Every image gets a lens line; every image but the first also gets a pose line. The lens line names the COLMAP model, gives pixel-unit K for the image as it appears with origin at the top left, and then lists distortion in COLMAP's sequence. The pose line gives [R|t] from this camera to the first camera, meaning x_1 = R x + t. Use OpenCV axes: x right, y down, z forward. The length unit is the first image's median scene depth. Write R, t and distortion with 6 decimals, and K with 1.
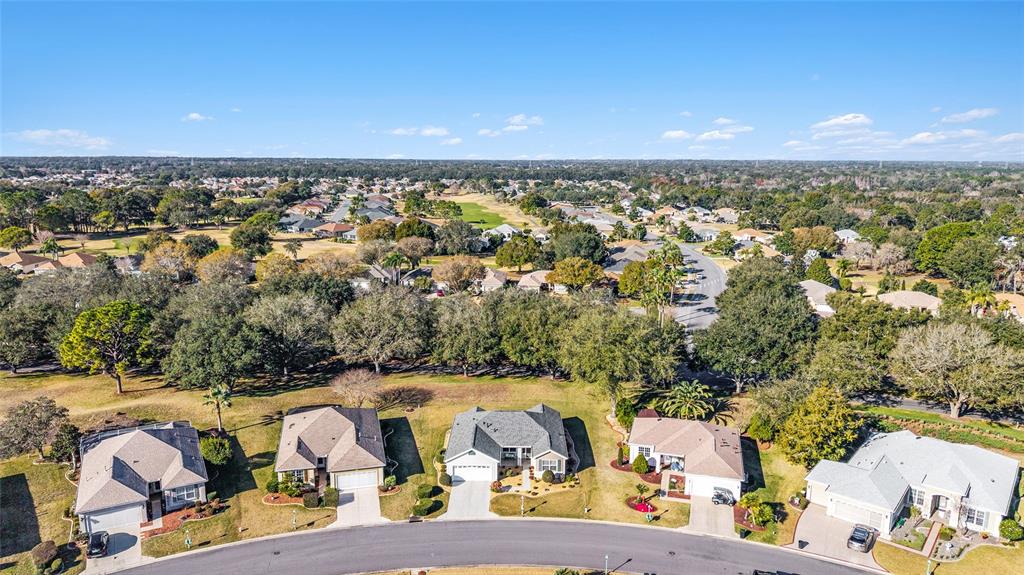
lens RADIAL K [[732.9, 0, 507.8], [0, 732.9, 289.0], [0, 0, 1]] dist [0.017345, -0.028464]
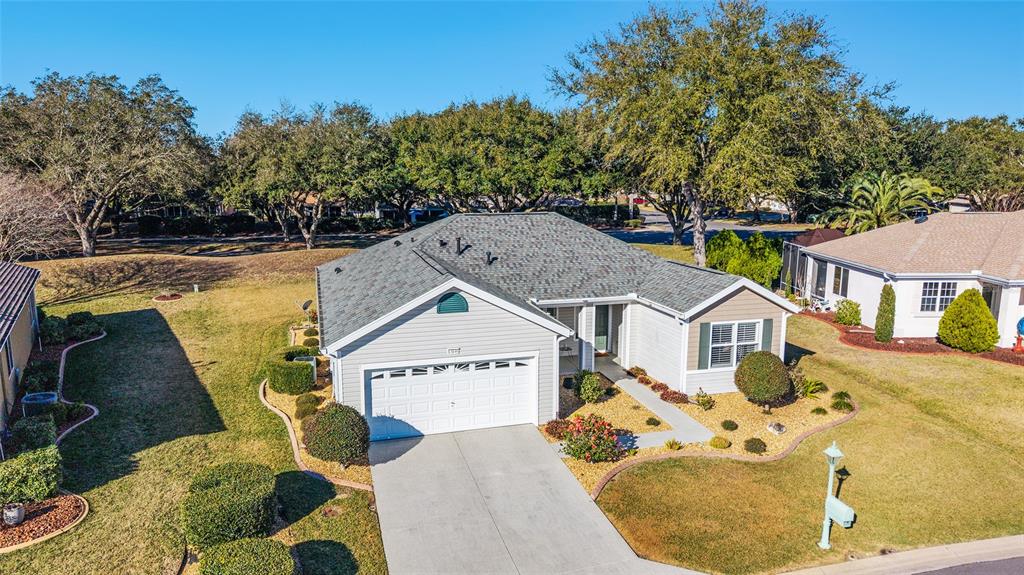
lens RADIAL K [[732.9, 0, 517.7], [0, 732.9, 288.0], [0, 0, 1]] dist [0.017345, -0.028464]
pose [[0.958626, -0.057614, 0.278776, -0.089670], [0.064478, 0.997799, -0.015510, 0.221902], [-0.277269, 0.032844, 0.960231, 0.776540]]
